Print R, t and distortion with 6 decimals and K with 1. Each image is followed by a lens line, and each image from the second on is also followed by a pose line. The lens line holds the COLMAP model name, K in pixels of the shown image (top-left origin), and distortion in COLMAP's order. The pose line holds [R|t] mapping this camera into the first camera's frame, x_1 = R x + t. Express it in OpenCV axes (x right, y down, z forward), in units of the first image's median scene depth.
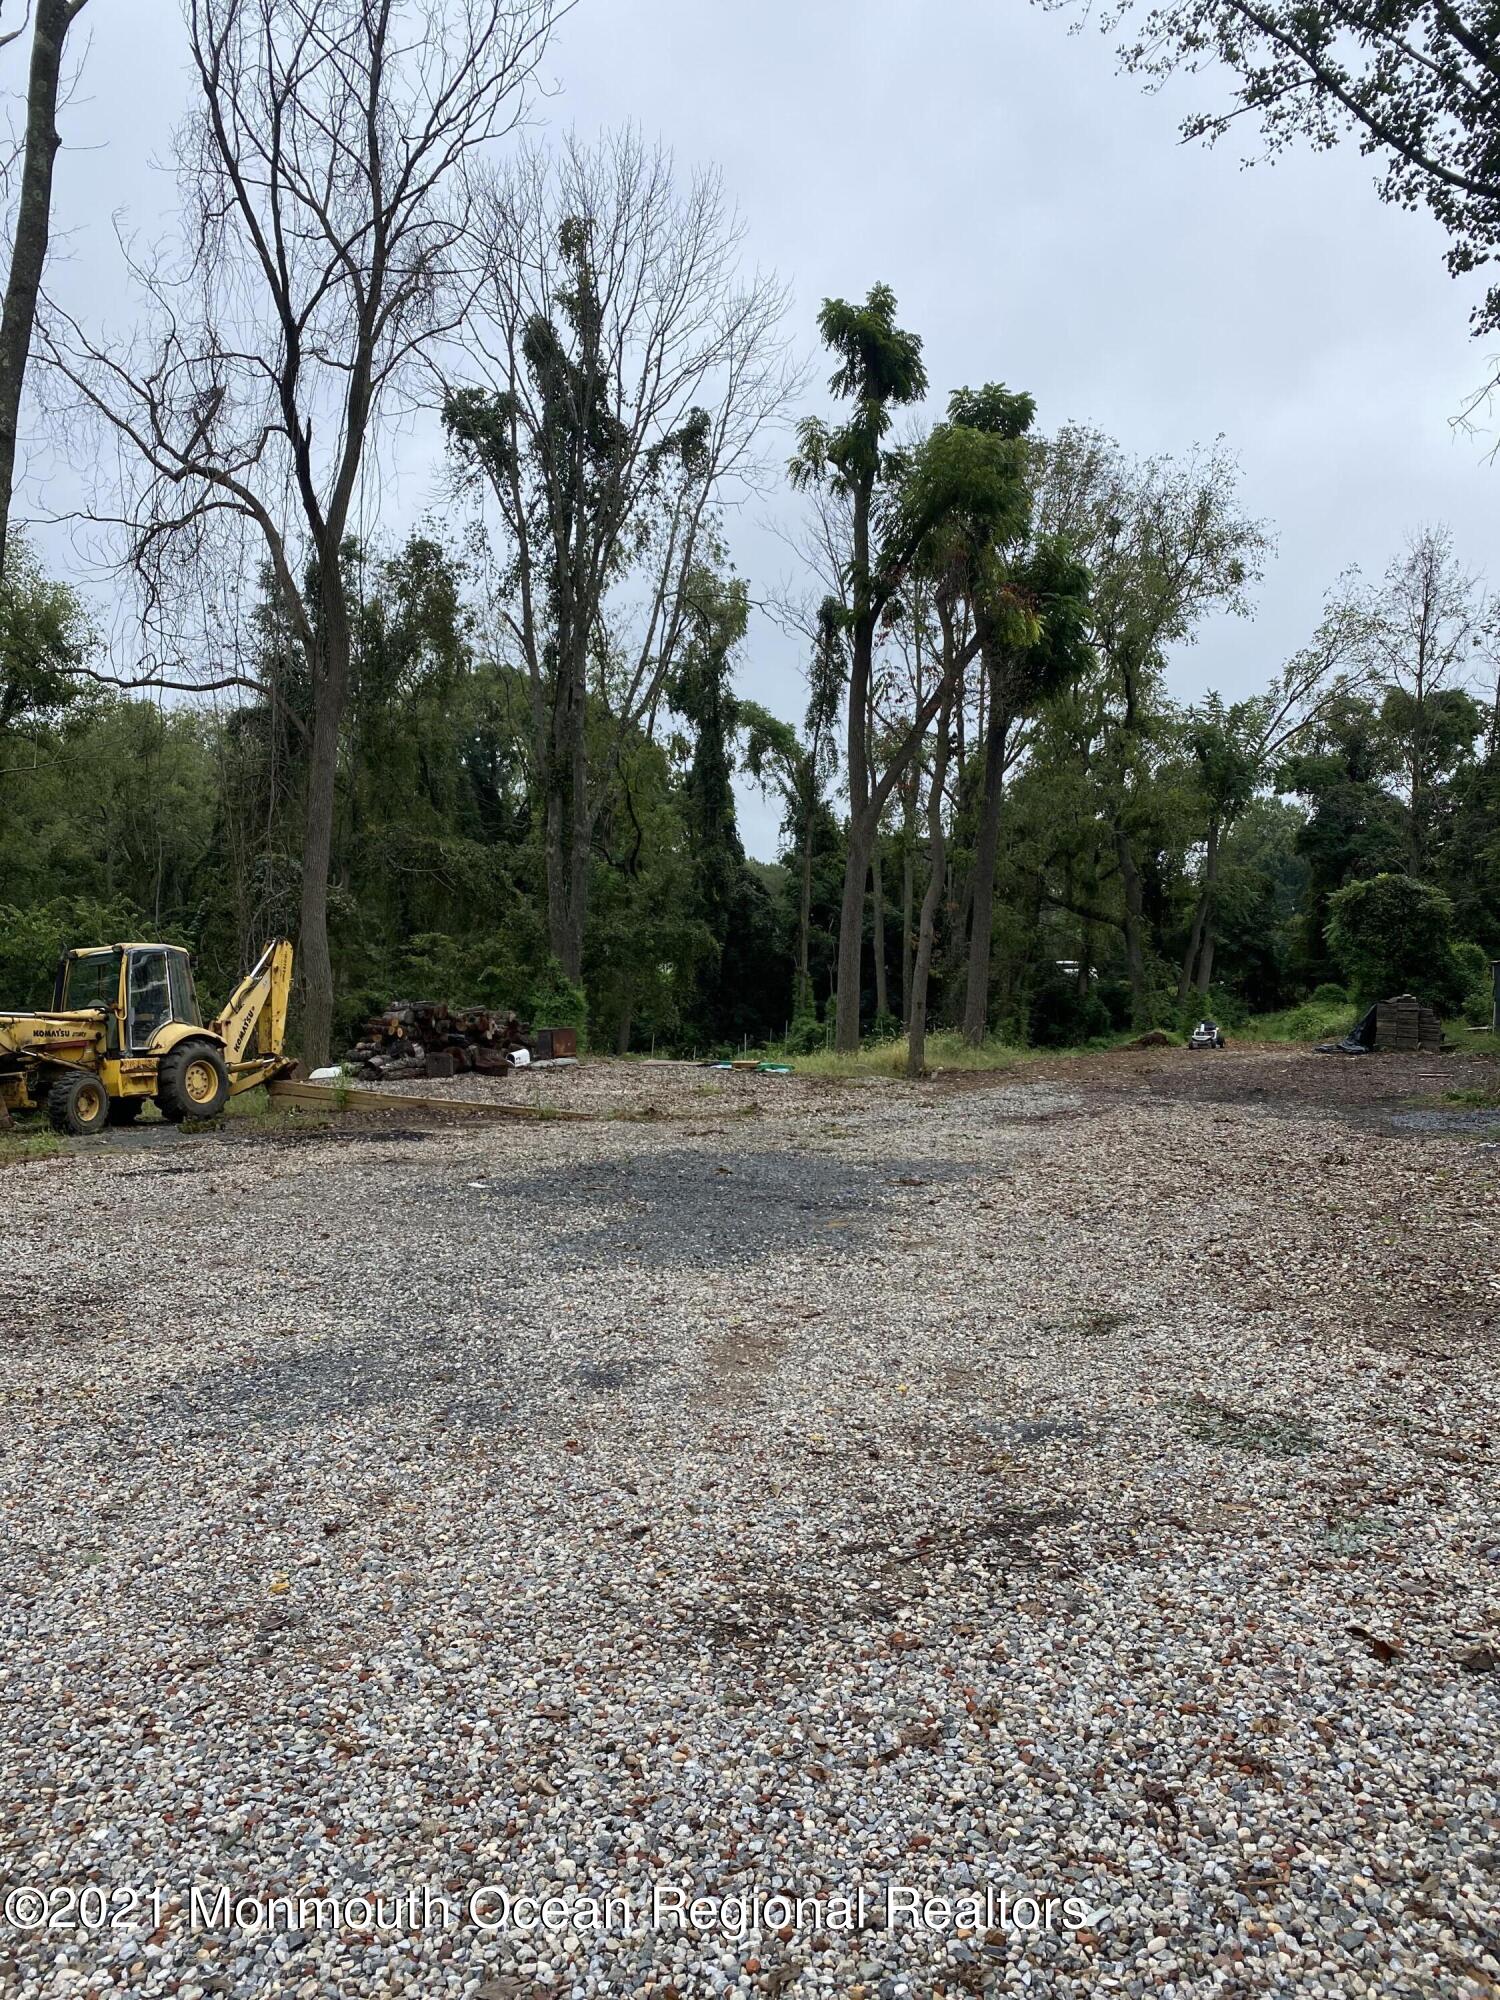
lens RADIAL K [[1530.9, 0, 741.9], [0, 1530.9, 989.4], [0, 0, 1]] dist [0.013968, -0.001917]
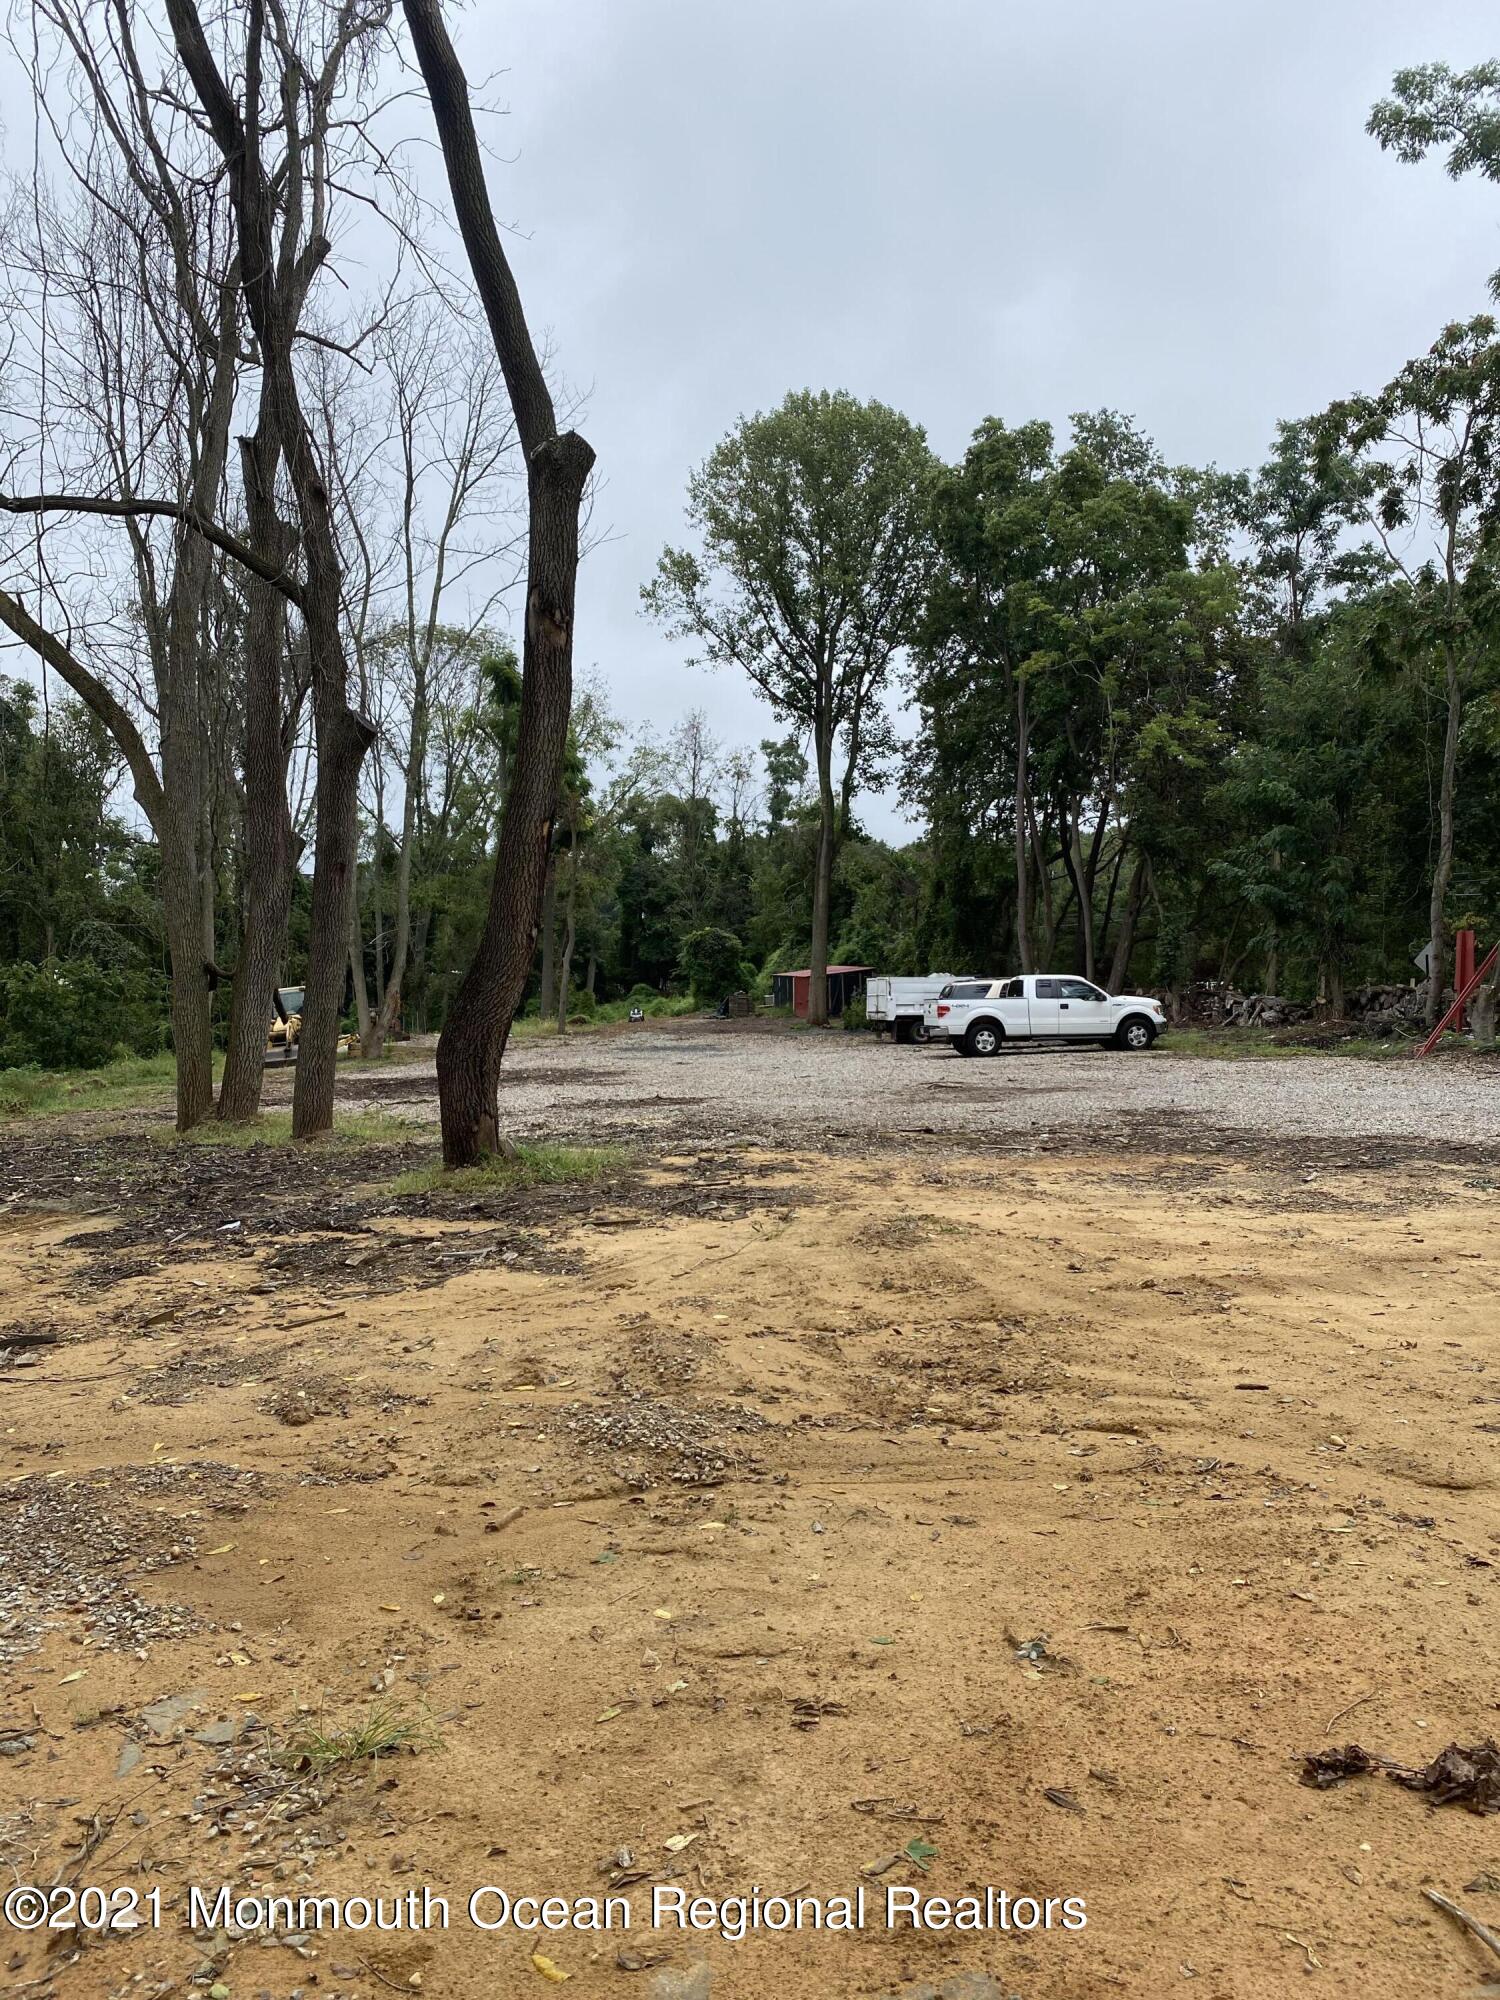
lens RADIAL K [[1503.8, 0, 774.4], [0, 1503.8, 981.3], [0, 0, 1]] dist [0.075970, 0.000488]
pose [[0.862126, -0.026452, 0.506003, -0.632957], [0.028889, 0.999578, 0.003032, -0.015837], [-0.505870, 0.012004, 0.862526, -0.903908]]
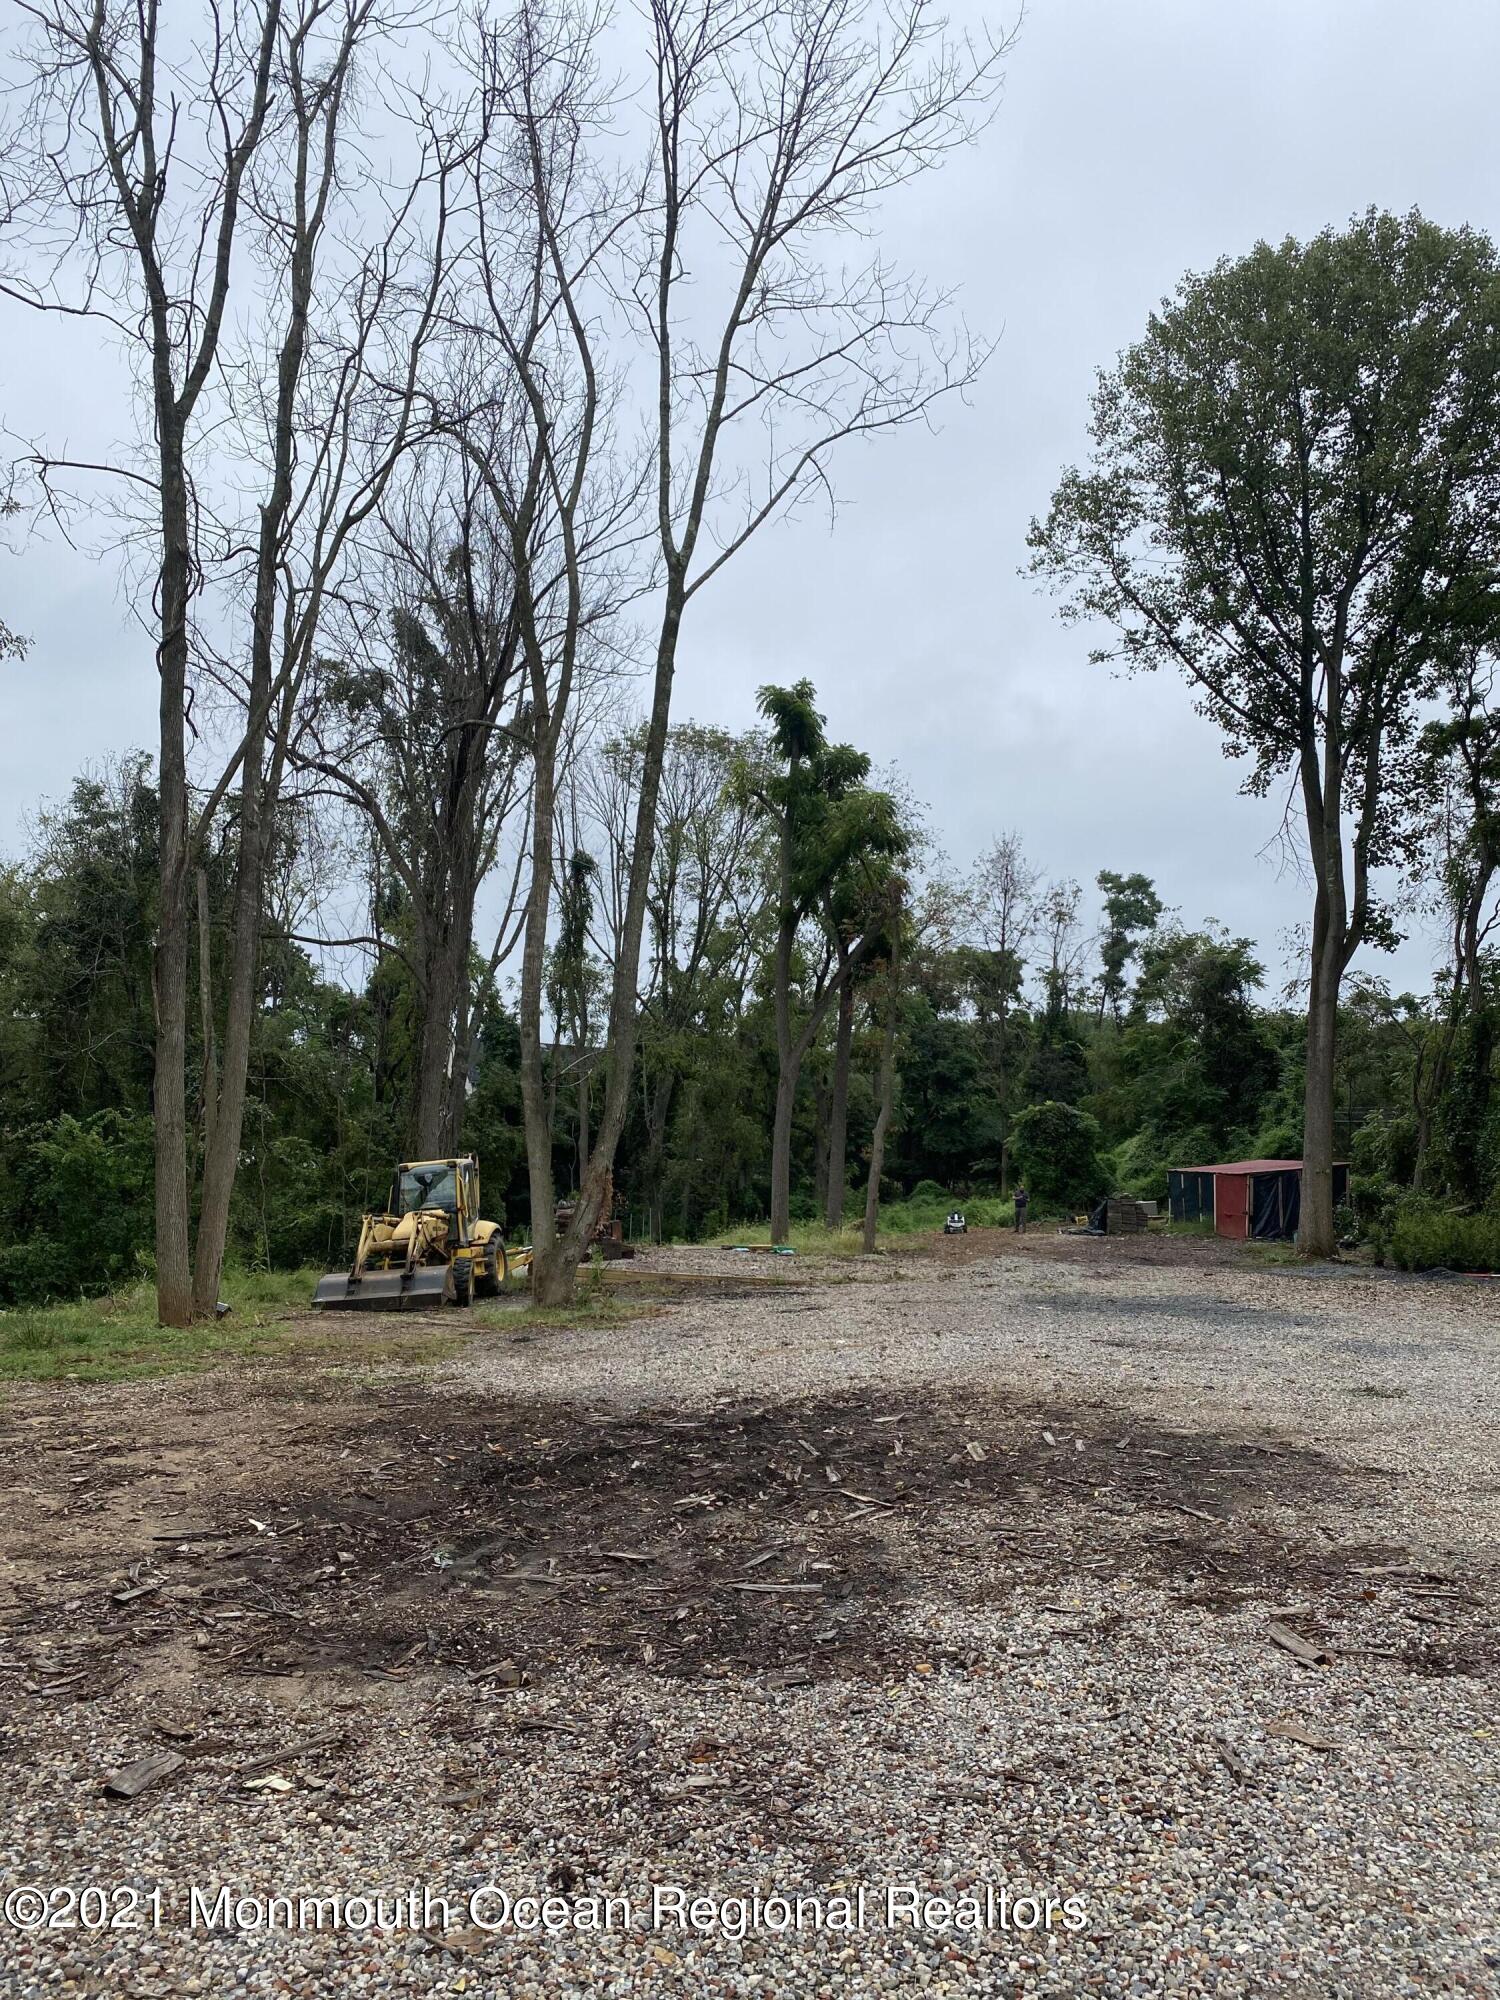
lens RADIAL K [[1503.8, 0, 774.4], [0, 1503.8, 981.3], [0, 0, 1]] dist [0.075970, 0.000488]
pose [[0.929897, 0.048738, 0.364577, -0.416739], [-0.000480, 0.991342, -0.131302, -0.007169], [-0.367820, 0.121922, 0.921869, -0.215758]]
